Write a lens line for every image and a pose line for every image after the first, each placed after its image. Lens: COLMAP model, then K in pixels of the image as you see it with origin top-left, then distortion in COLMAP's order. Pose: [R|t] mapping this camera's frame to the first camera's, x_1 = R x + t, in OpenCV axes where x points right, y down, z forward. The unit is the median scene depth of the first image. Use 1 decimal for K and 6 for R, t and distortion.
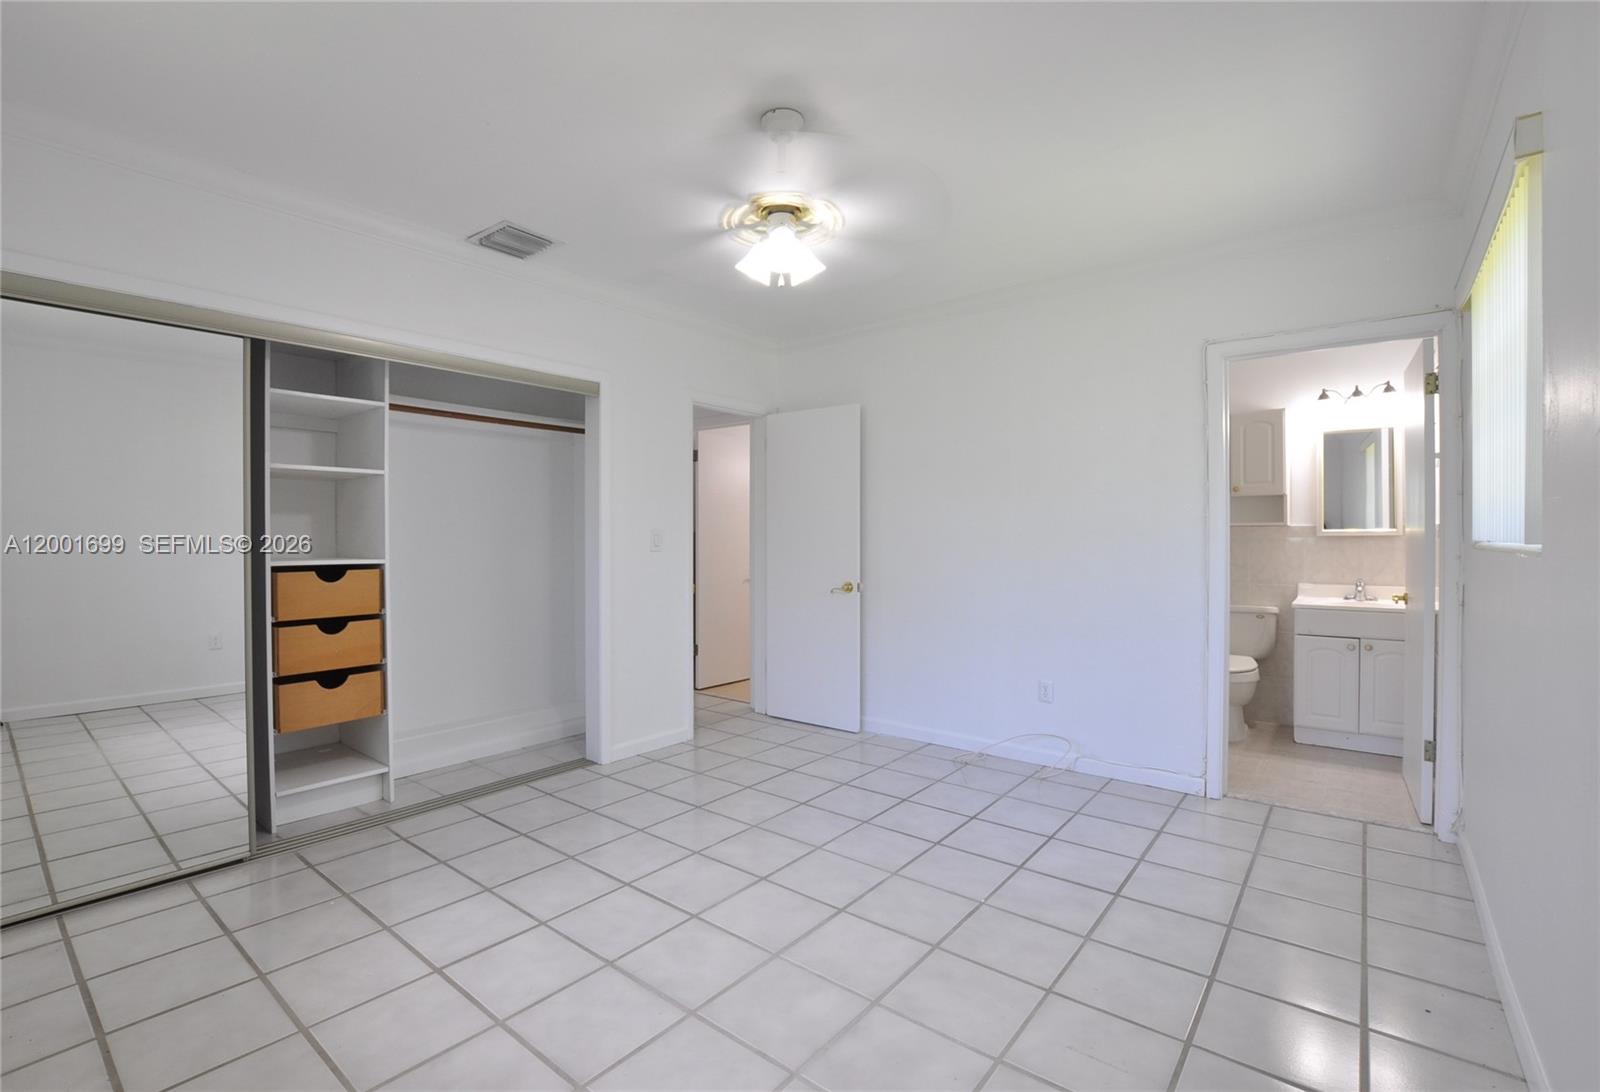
lens RADIAL K [[755.6, 0, 791.8], [0, 755.6, 542.3], [0, 0, 1]] dist [-0.002443, -0.000139]
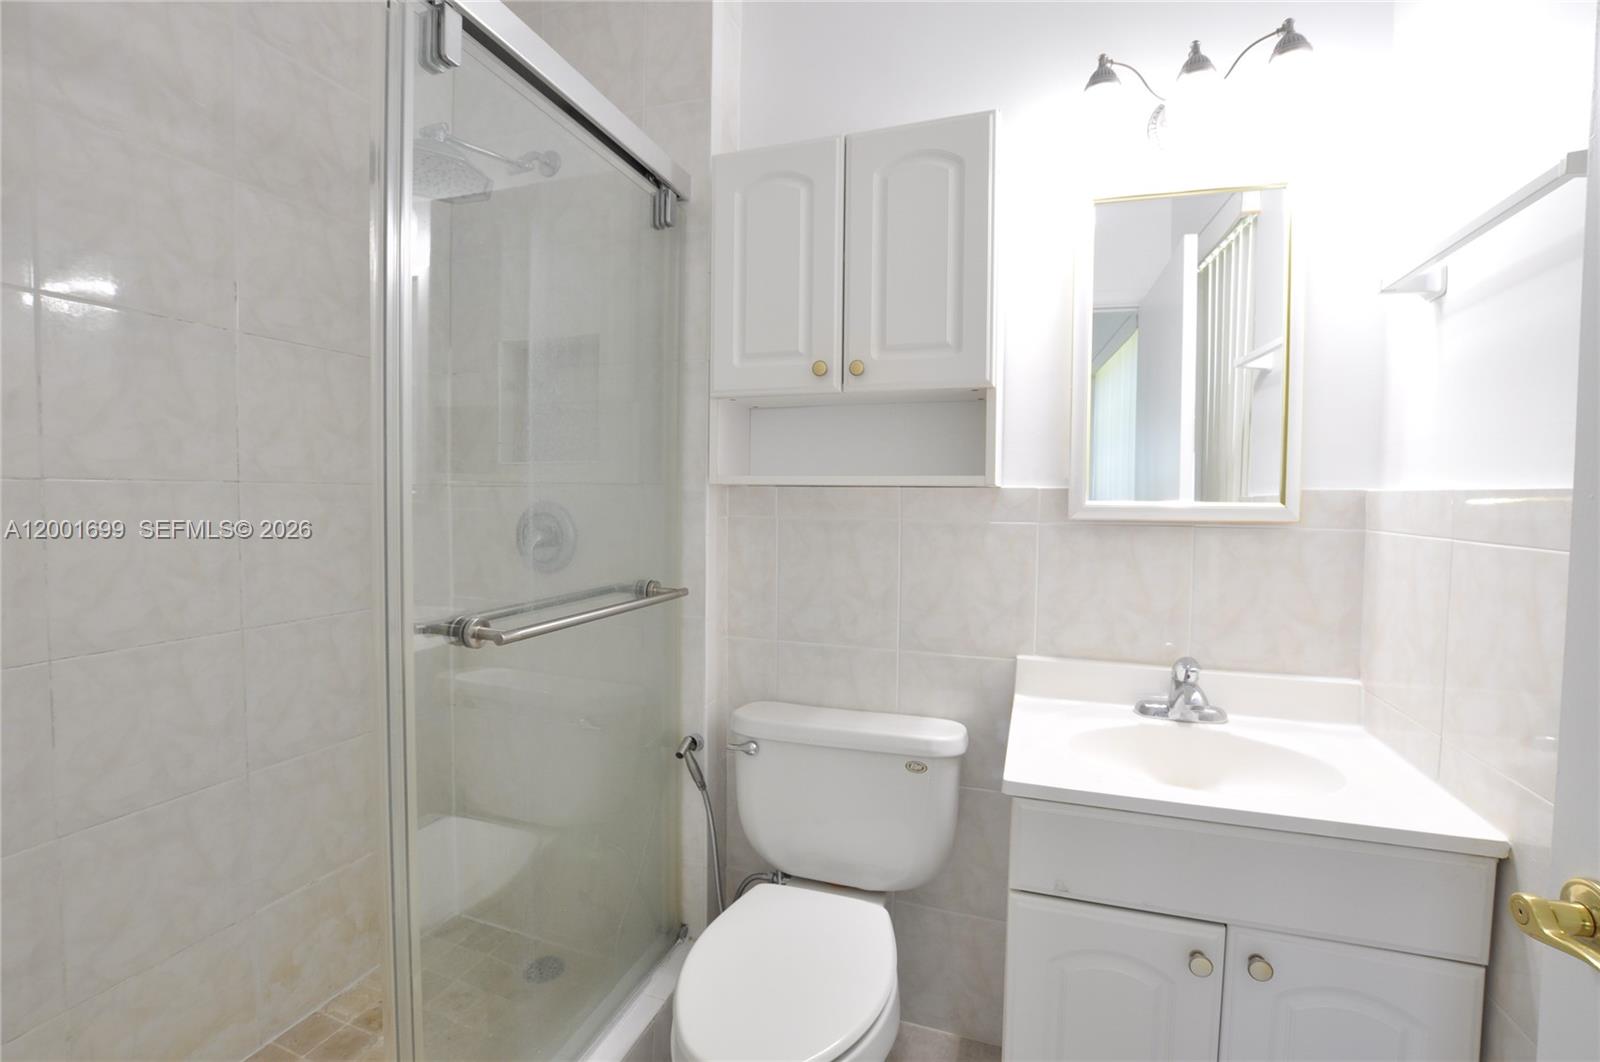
lens RADIAL K [[693.7, 0, 806.0], [0, 693.7, 535.2], [0, 0, 1]] dist [-0.025621, 0.002571]
pose [[0.947693, -0.004303, 0.319155, 0.487757], [-0.010482, 0.998950, 0.044593, -0.013610], [-0.319012, -0.045606, 0.946653, 0.748141]]
